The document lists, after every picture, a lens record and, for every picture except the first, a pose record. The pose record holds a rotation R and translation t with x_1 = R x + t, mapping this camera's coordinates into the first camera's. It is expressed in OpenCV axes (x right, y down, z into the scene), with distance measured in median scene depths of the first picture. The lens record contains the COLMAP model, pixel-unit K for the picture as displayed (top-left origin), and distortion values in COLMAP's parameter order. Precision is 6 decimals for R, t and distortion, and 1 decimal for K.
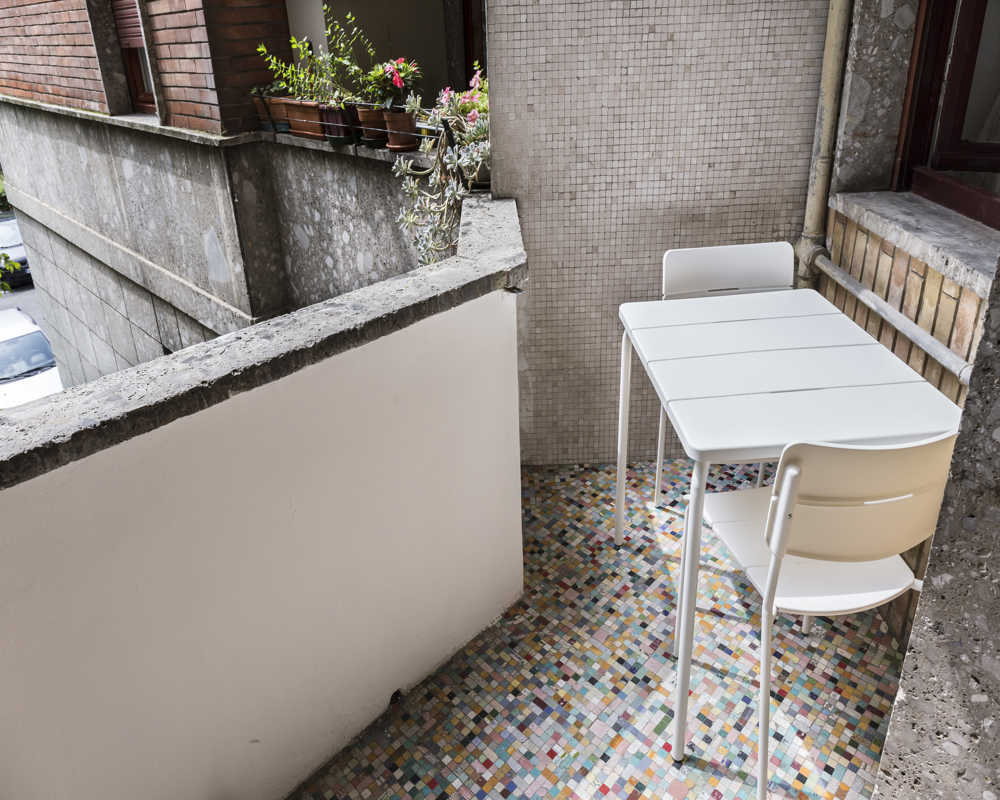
lens RADIAL K [[695.7, 0, 526.3], [0, 695.7, 277.1], [0, 0, 1]] dist [-0.007796, -0.002140]
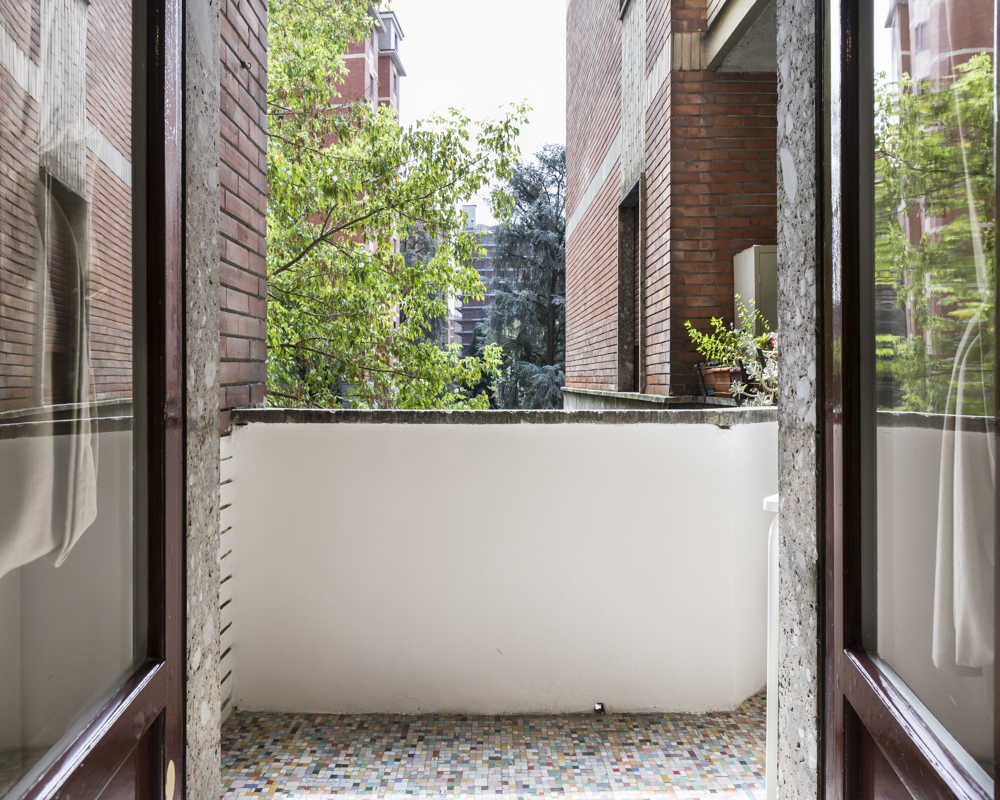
lens RADIAL K [[682.3, 0, 499.4], [0, 682.3, 367.9], [0, 0, 1]] dist [-0.007397, -0.003030]
pose [[0.711544, 0.016756, -0.702442, 0.572227], [-0.255651, 0.937369, -0.236604, 0.319846], [0.654483, 0.347934, 0.671263, -0.258969]]
